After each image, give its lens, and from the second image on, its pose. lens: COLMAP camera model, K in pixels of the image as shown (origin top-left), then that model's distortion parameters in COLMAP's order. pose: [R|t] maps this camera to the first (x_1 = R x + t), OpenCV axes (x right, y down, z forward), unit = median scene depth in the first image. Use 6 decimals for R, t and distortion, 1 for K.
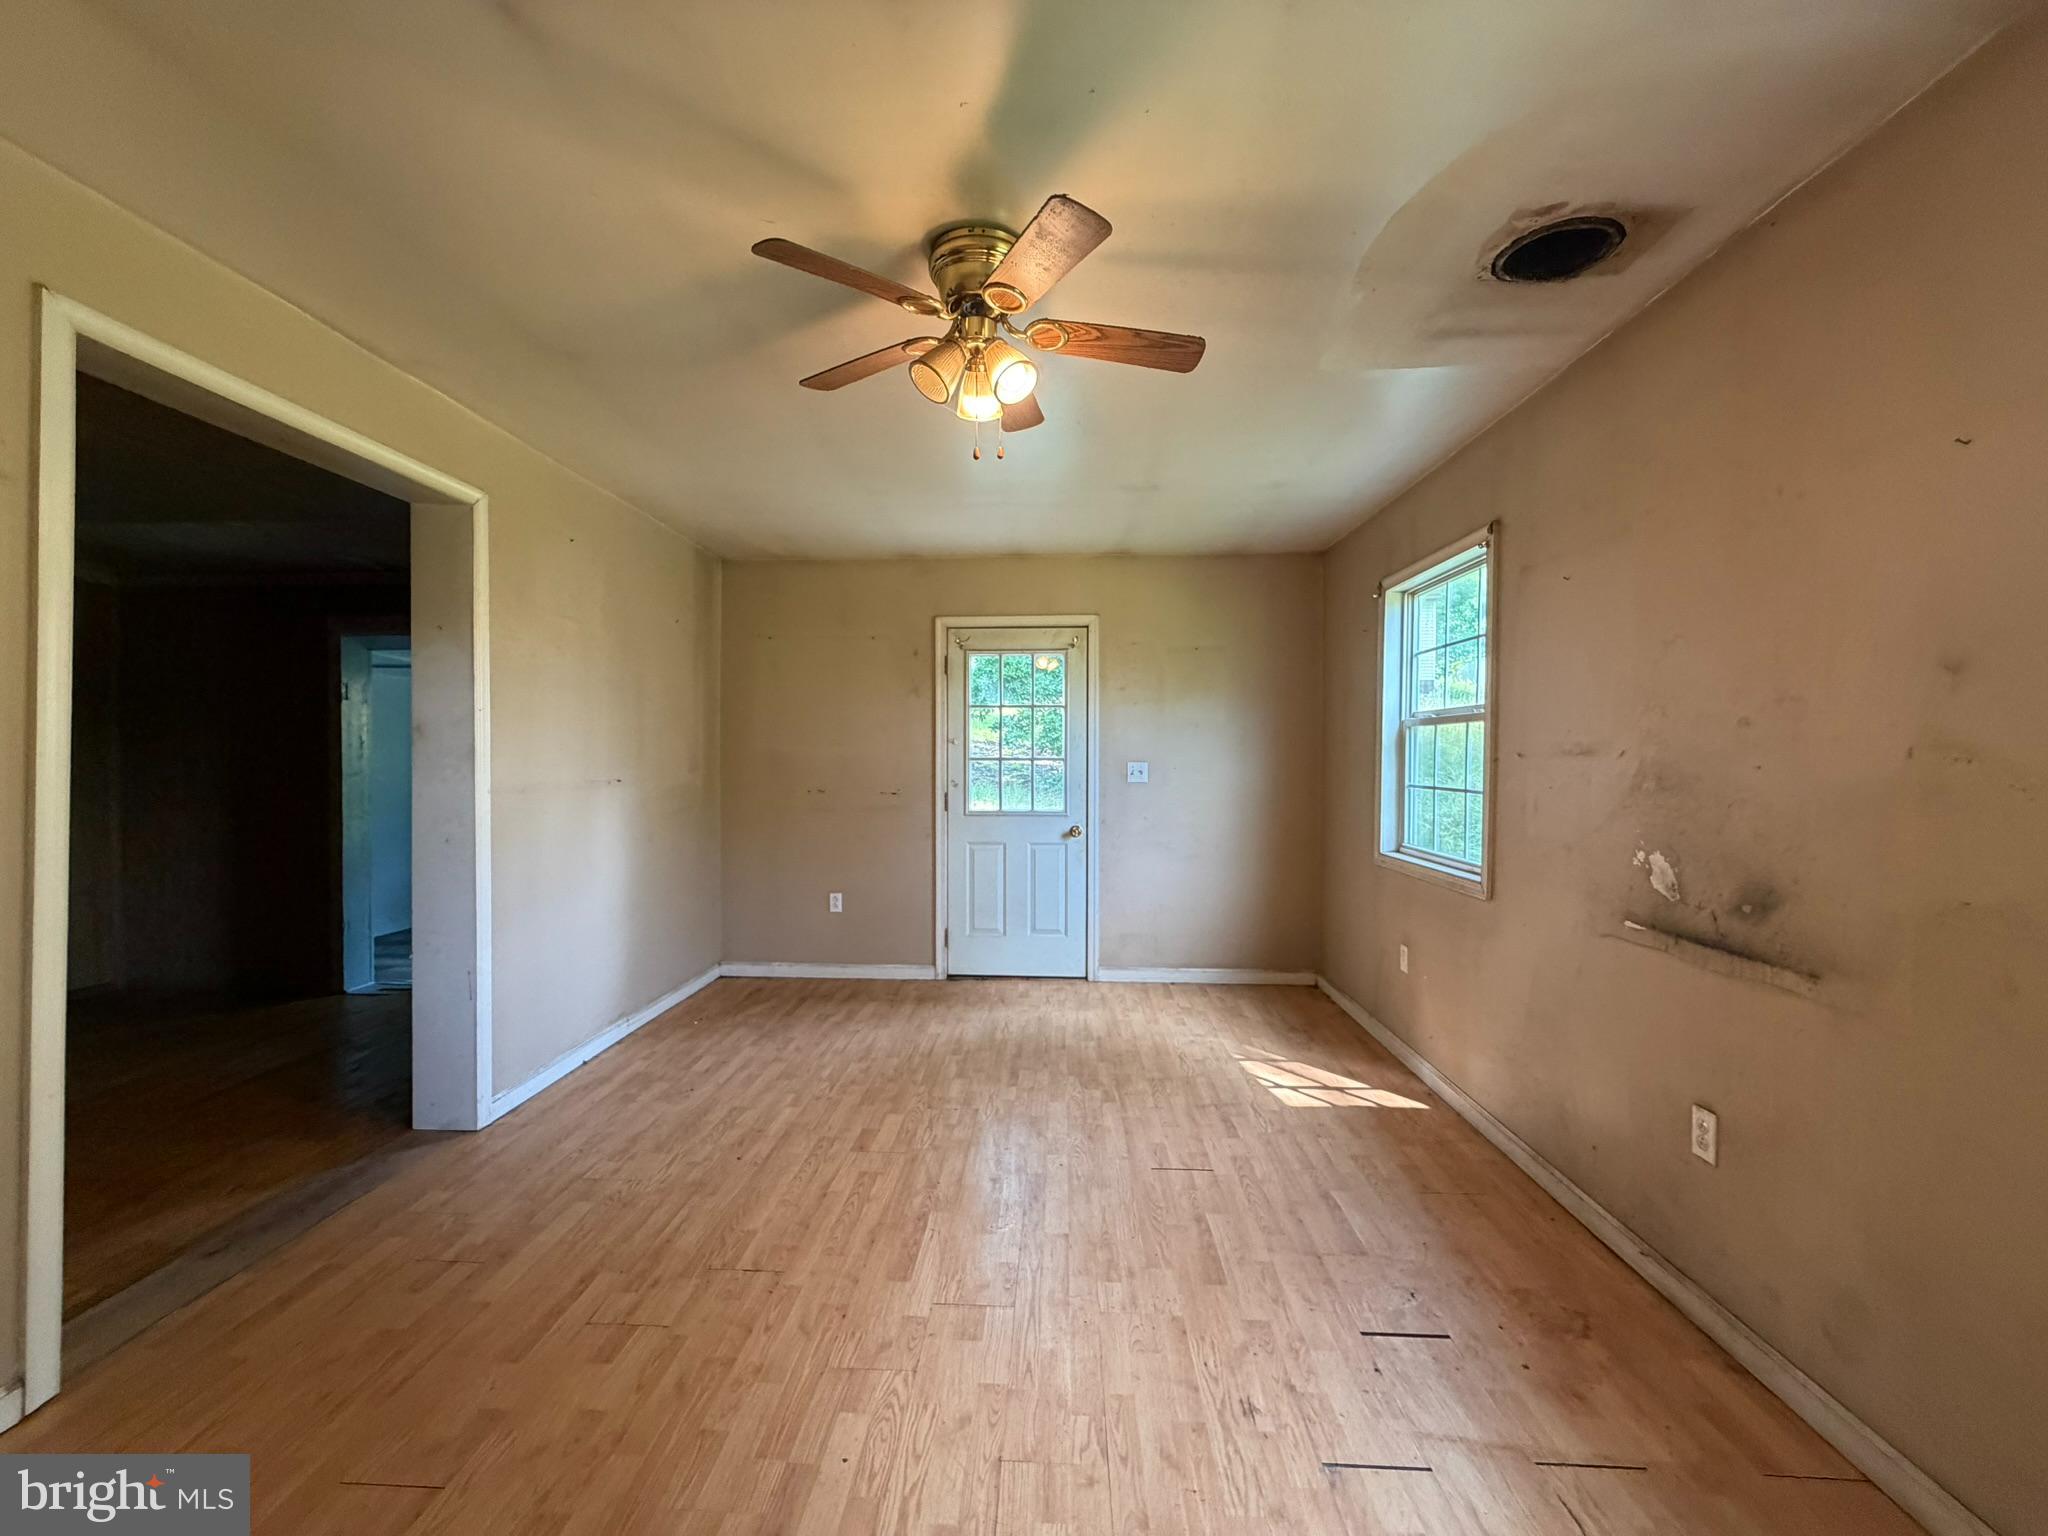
lens RADIAL K [[818.6, 0, 1022.9], [0, 818.6, 776.3], [0, 0, 1]] dist [-0.000383, -0.000153]
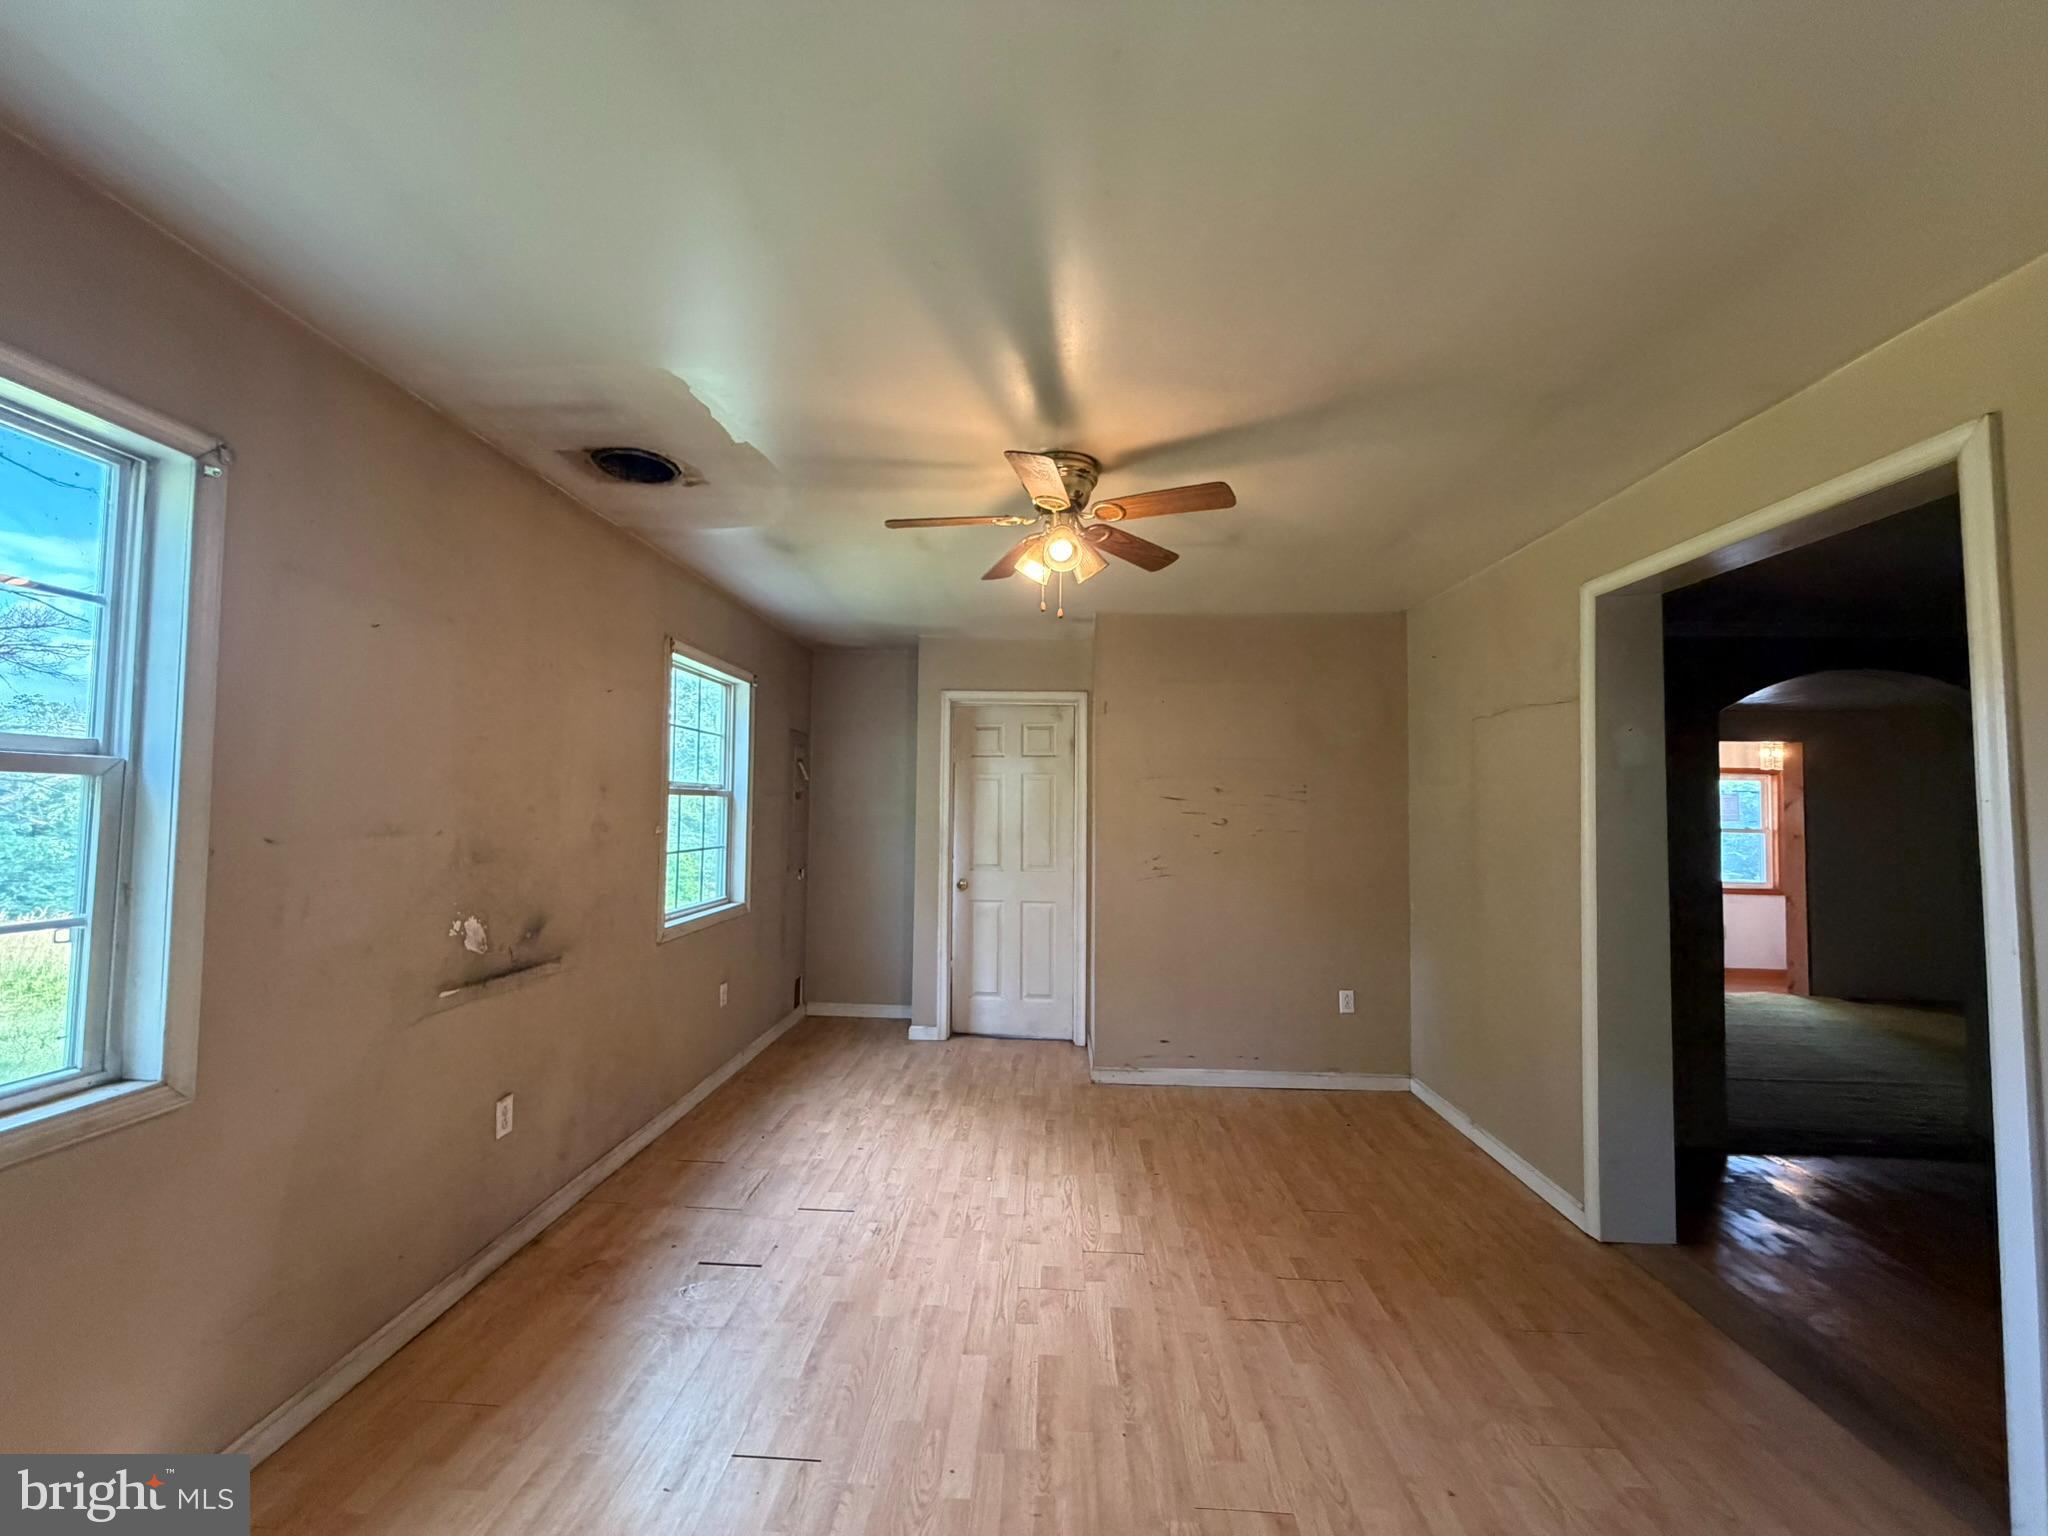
lens RADIAL K [[818.6, 0, 1026.8], [0, 818.6, 773.6], [0, 0, 1]] dist [-0.000383, -0.000153]
pose [[-0.999695, -0.021429, -0.012286, 0.008817], [-0.021157, 0.999538, -0.021799, -0.100779], [0.012748, -0.021532, -0.999687, 2.149471]]
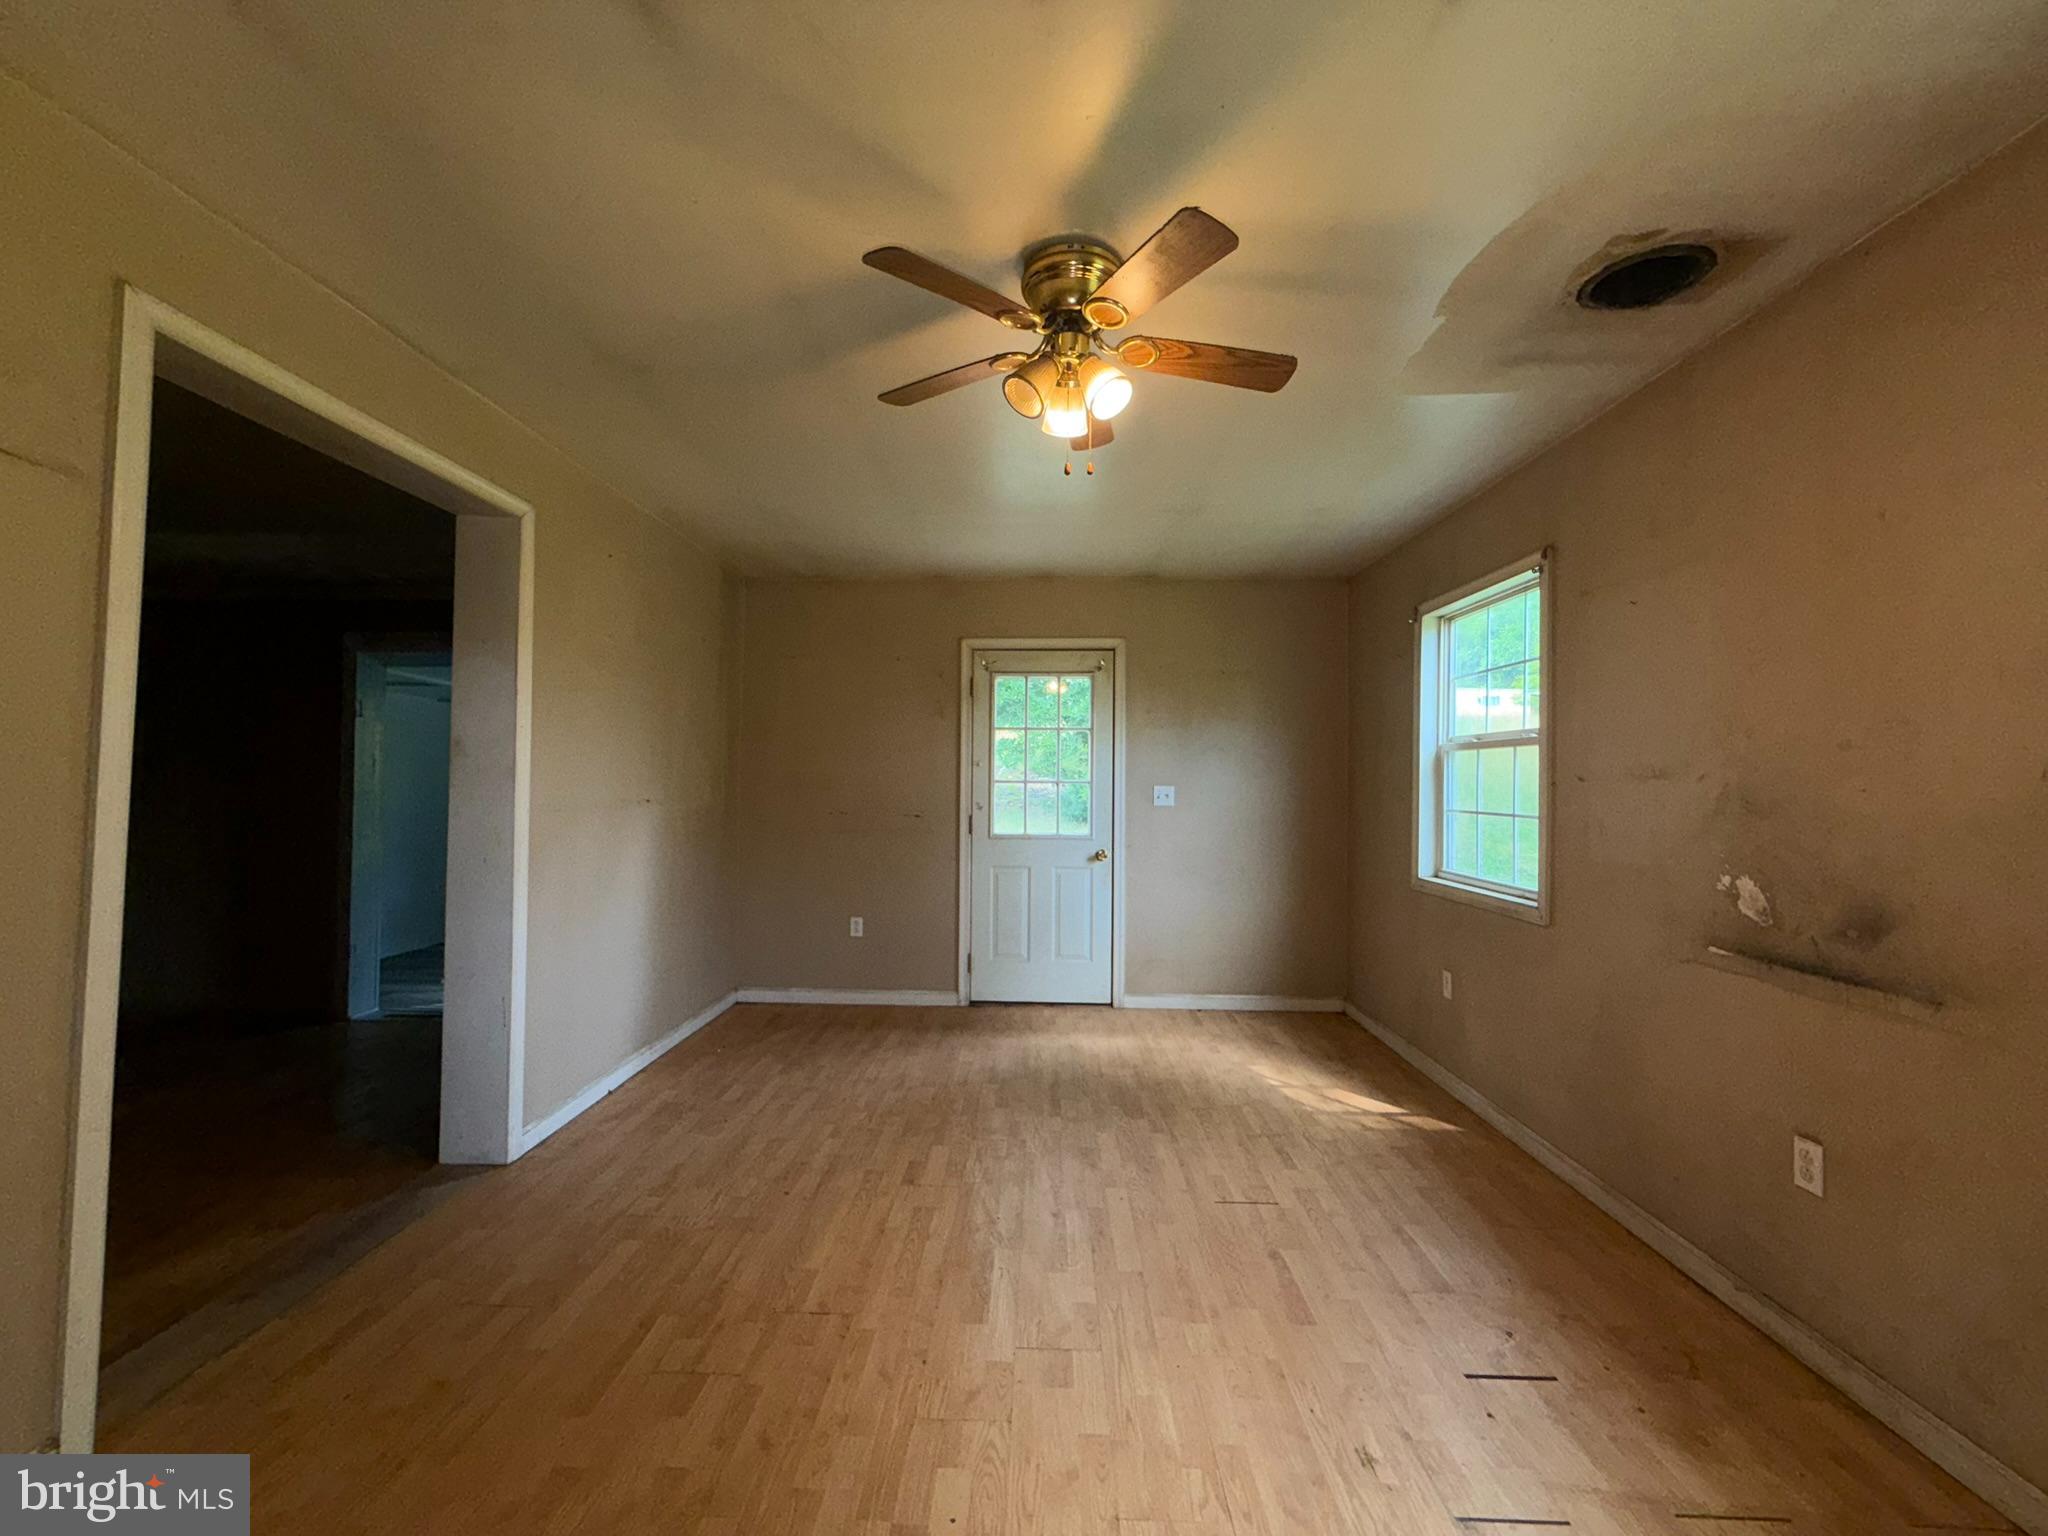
lens RADIAL K [[818.6, 0, 1020.8], [0, 818.6, 776.0], [0, 0, 1]] dist [-0.000383, -0.000153]
pose [[0.999787, 0.006339, 0.019635, -0.120779], [-0.005727, 0.999501, -0.031053, 0.006777], [-0.019822, 0.030934, 0.999325, 0.023464]]
